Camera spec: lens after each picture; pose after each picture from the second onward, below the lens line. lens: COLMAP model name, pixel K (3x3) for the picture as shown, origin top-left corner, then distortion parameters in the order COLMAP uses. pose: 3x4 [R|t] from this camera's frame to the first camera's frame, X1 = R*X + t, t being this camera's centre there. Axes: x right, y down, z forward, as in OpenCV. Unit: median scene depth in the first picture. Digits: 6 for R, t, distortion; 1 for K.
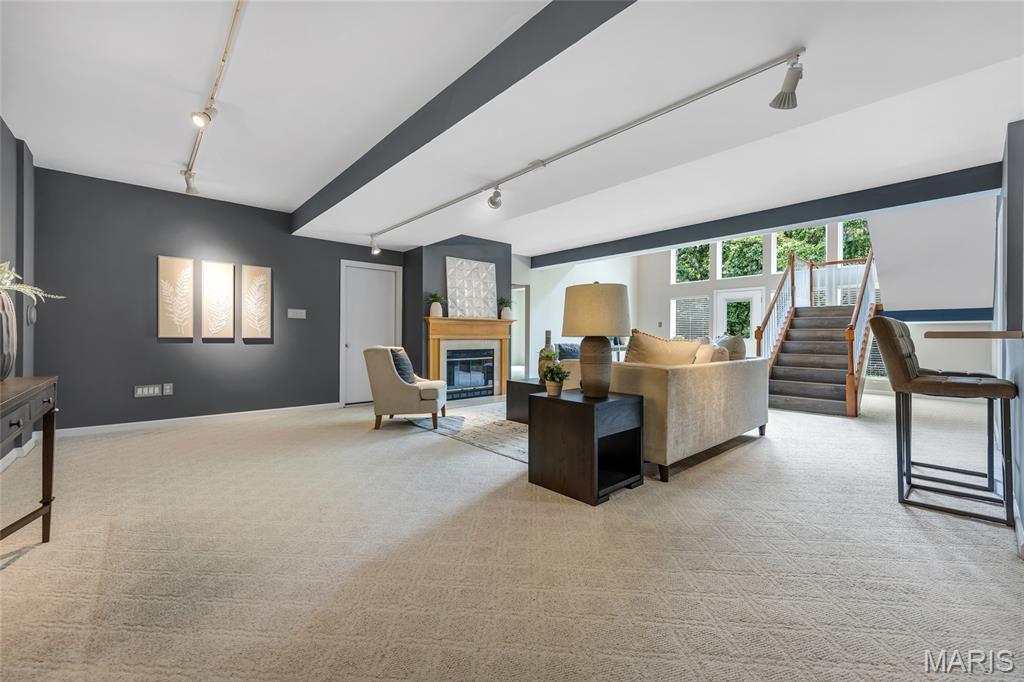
lens RADIAL K [[406.8, 0, 515.1], [0, 406.8, 335.5], [0, 0, 1]] dist [0.003149, 0.000197]
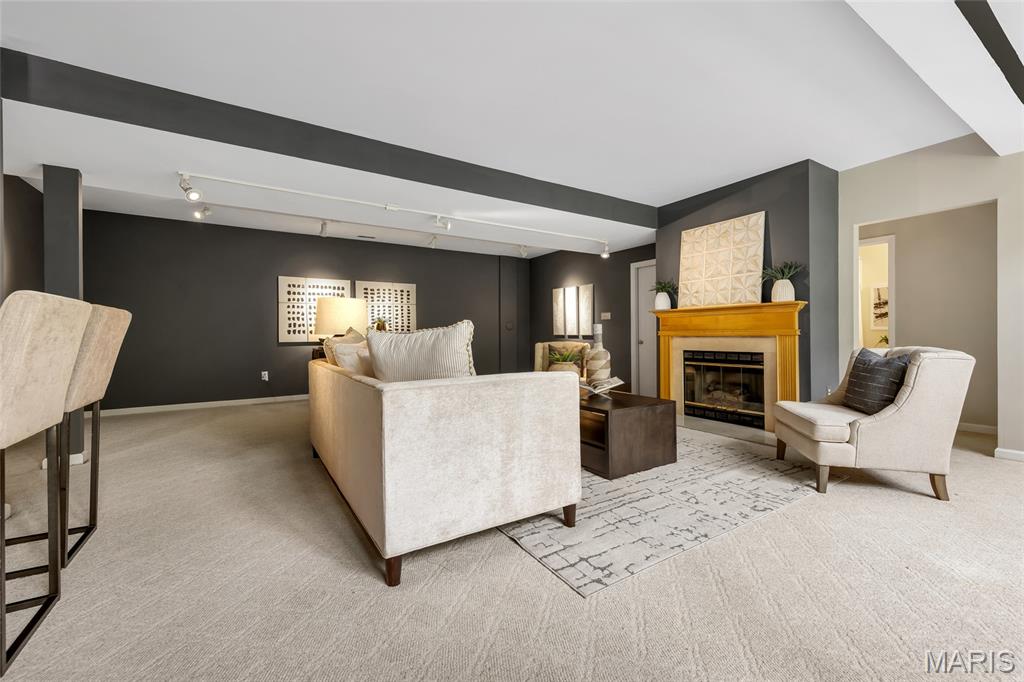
lens RADIAL K [[406.8, 0, 515.1], [0, 406.8, 335.5], [0, 0, 1]] dist [0.003149, 0.000197]
pose [[-0.177137, 0.001706, -0.984185, 0.675767], [0.008014, 0.999968, 0.000291, 0.004463], [0.984154, -0.007835, -0.177145, 0.833618]]
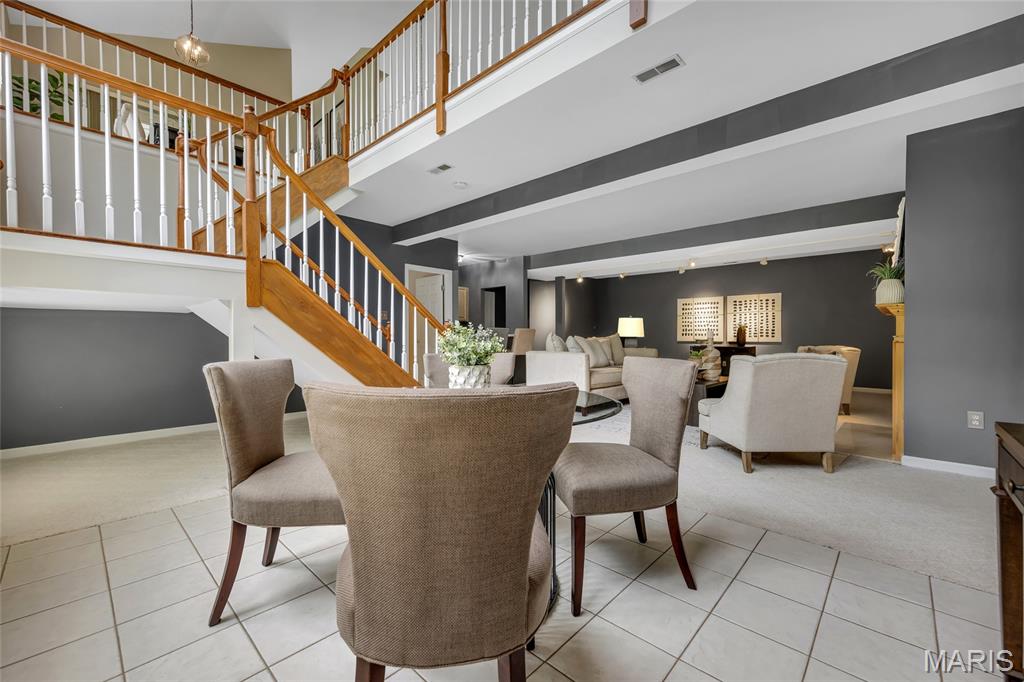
lens RADIAL K [[406.8, 0, 515.1], [0, 406.8, 335.5], [0, 0, 1]] dist [0.003149, 0.000197]
pose [[-0.996551, -0.007105, -0.082673, 0.538491], [-0.006889, 0.999972, -0.002899, 0.003850], [0.082691, -0.002320, -0.996573, 1.636758]]
